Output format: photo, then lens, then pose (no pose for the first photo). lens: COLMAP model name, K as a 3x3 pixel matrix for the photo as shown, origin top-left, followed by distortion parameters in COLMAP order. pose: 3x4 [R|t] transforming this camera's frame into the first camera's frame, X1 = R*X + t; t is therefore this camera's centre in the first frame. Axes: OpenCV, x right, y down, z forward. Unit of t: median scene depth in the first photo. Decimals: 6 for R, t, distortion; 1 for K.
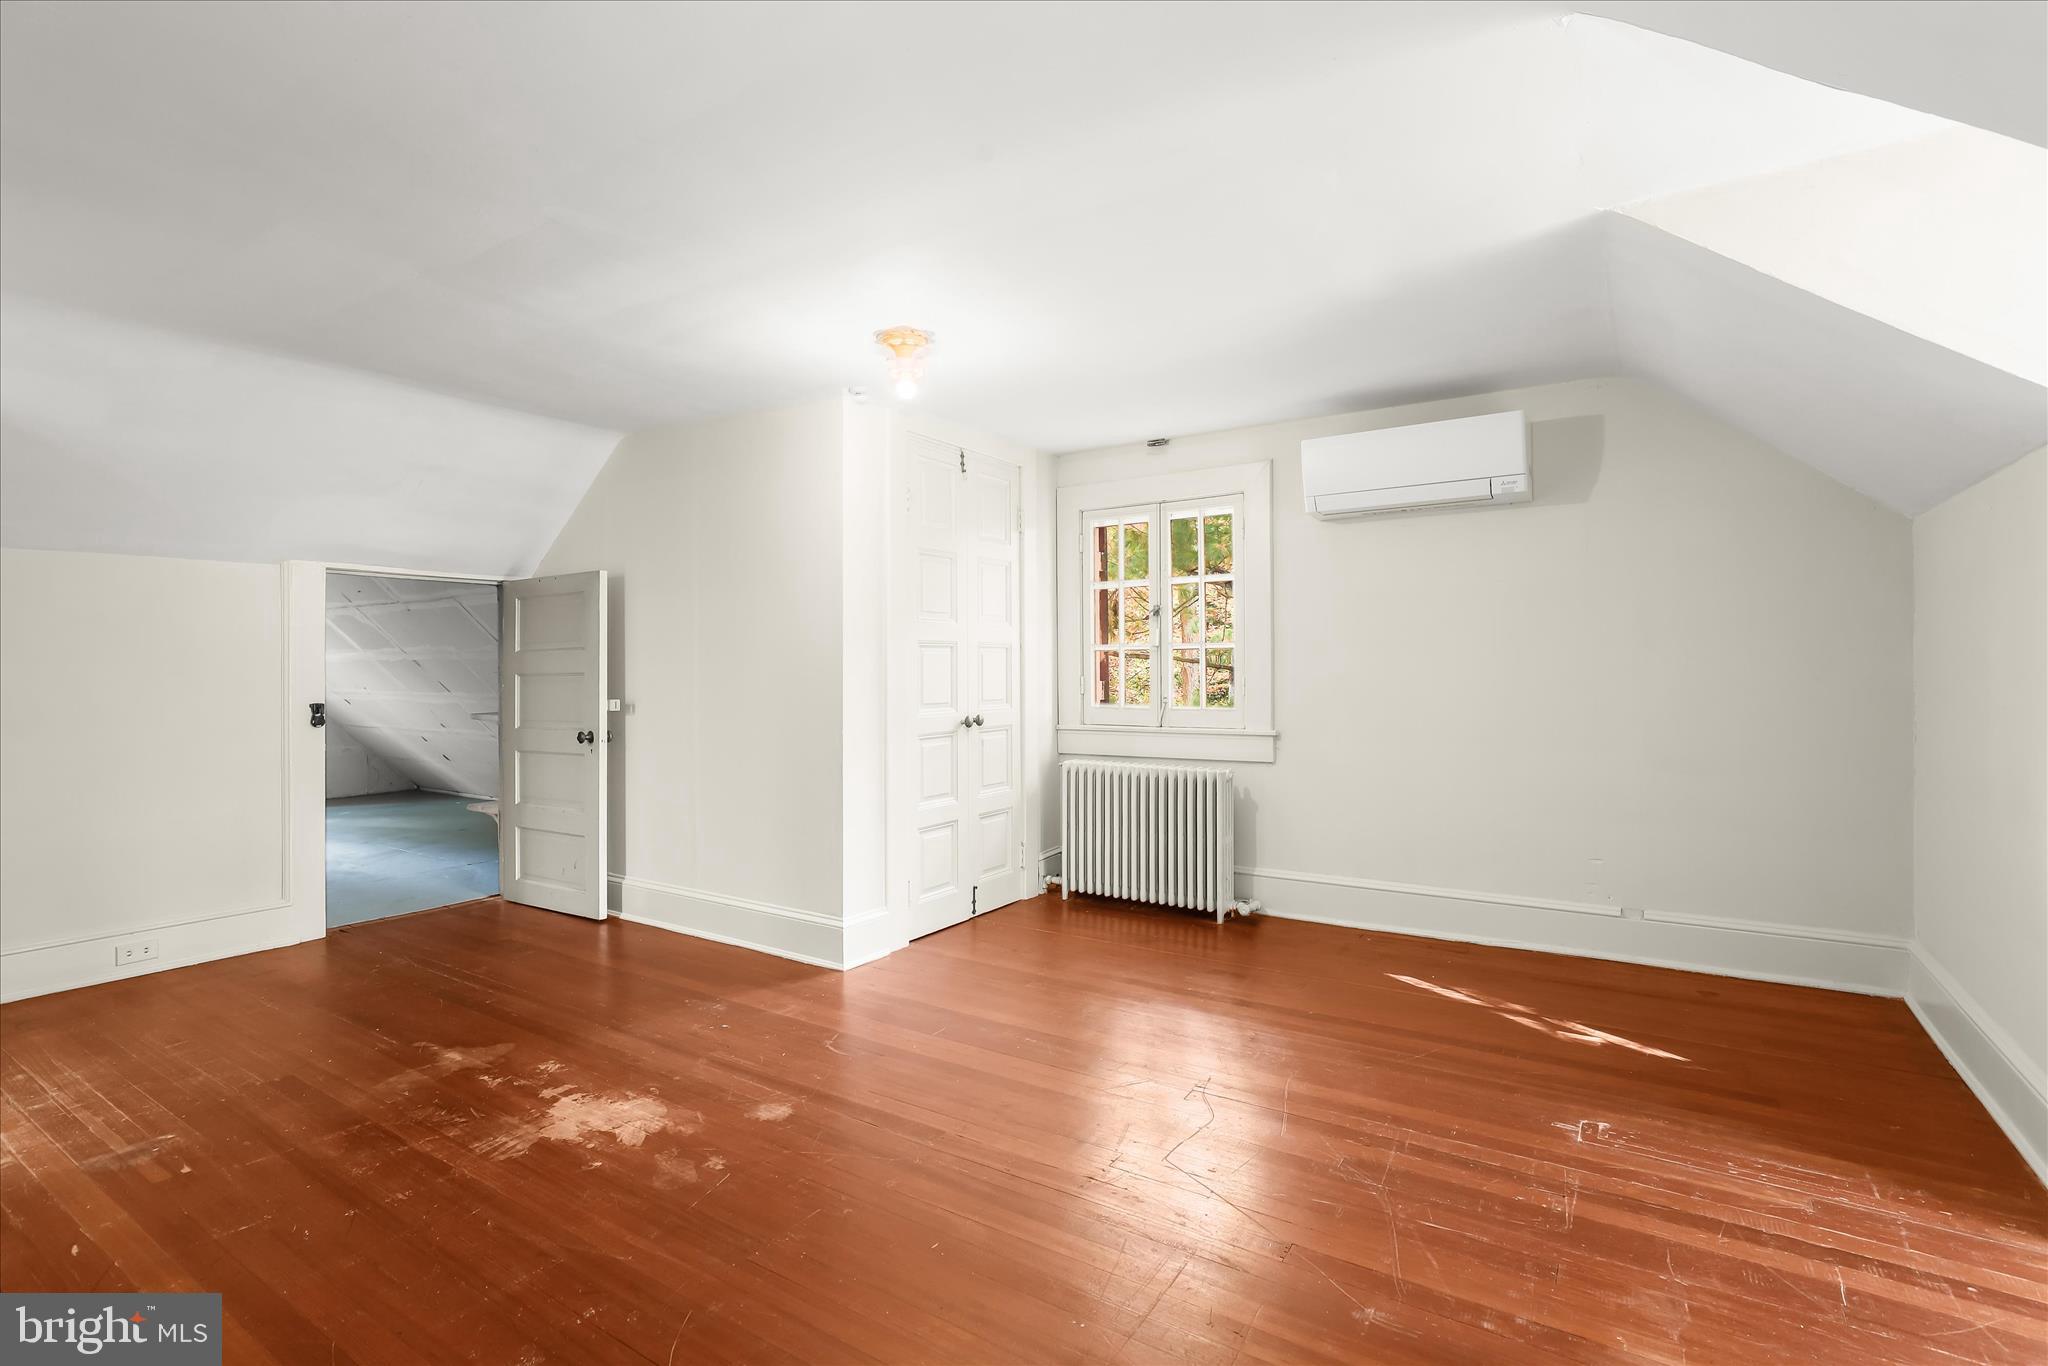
lens RADIAL K [[959.7, 0, 1024.9], [0, 959.7, 655.2], [0, 0, 1]] dist [-0.004481, -0.000512]
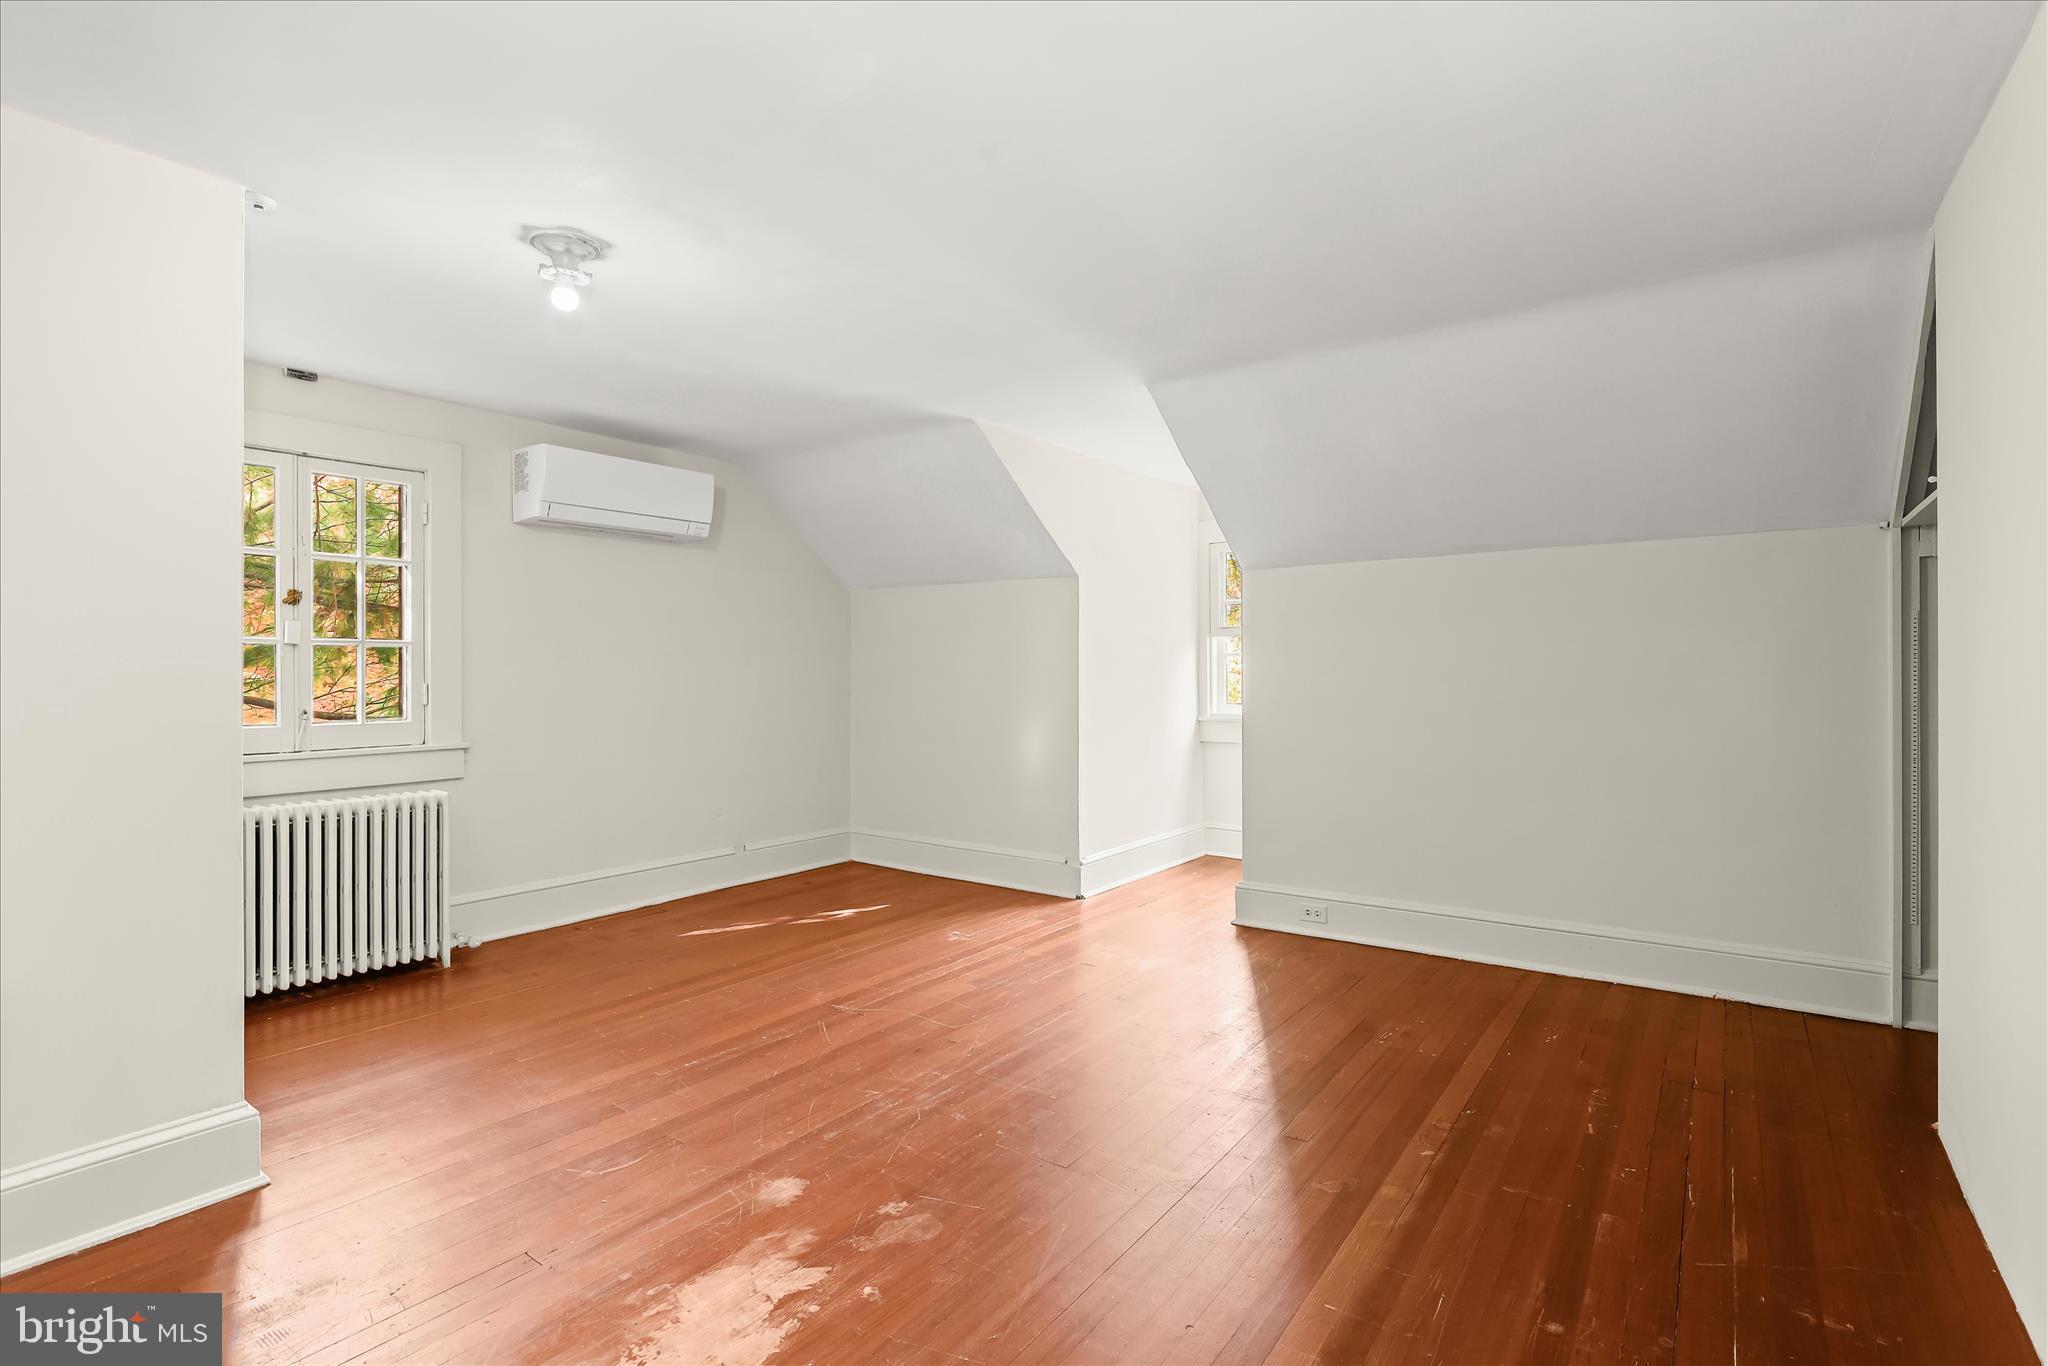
lens RADIAL K [[959.7, 0, 1024.9], [0, 959.7, 655.2], [0, 0, 1]] dist [-0.004481, -0.000512]
pose [[0.055173, 0.027248, 0.998105, -0.747981], [-0.008681, 0.999603, -0.026809, 0.019124], [-0.998439, -0.007186, 0.055387, 0.503439]]
